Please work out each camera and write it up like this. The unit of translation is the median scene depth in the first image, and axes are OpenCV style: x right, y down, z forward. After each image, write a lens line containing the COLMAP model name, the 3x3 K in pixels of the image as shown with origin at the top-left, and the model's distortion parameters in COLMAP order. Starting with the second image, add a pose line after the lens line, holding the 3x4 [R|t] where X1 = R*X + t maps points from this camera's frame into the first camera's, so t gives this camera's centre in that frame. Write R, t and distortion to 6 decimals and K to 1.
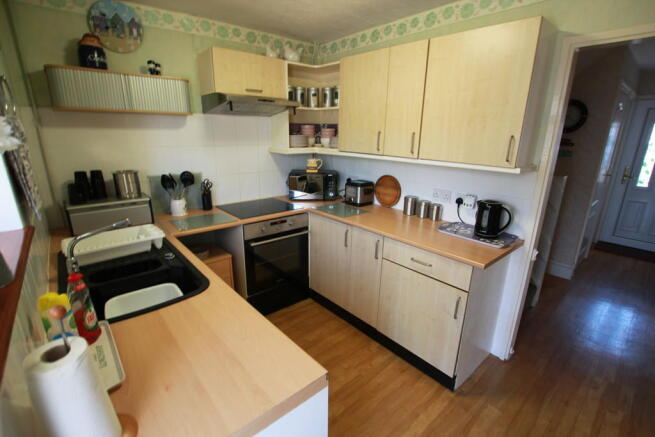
lens RADIAL K [[305.2, 0, 327.0], [0, 305.2, 222.2], [0, 0, 1]] dist [-0.017896, -0.000004]
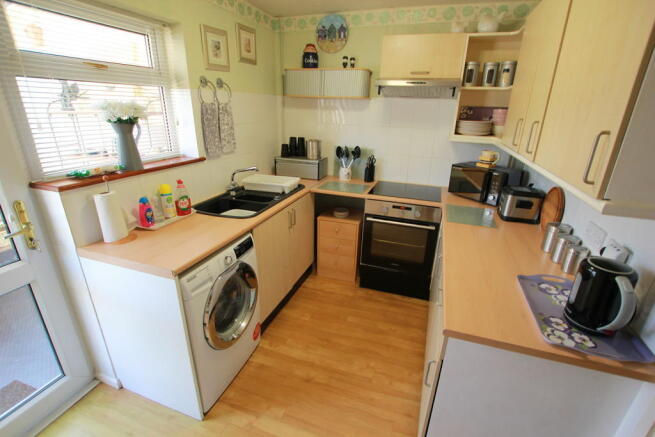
lens RADIAL K [[305.2, 0, 327.5], [0, 305.2, 219.3], [0, 0, 1]] dist [-0.017896, -0.000004]
pose [[0.506625, 0.301039, -0.807903, 0.563247], [-0.264201, 0.946187, 0.186890, -0.090262], [0.820688, 0.118766, 0.558897, 0.267918]]
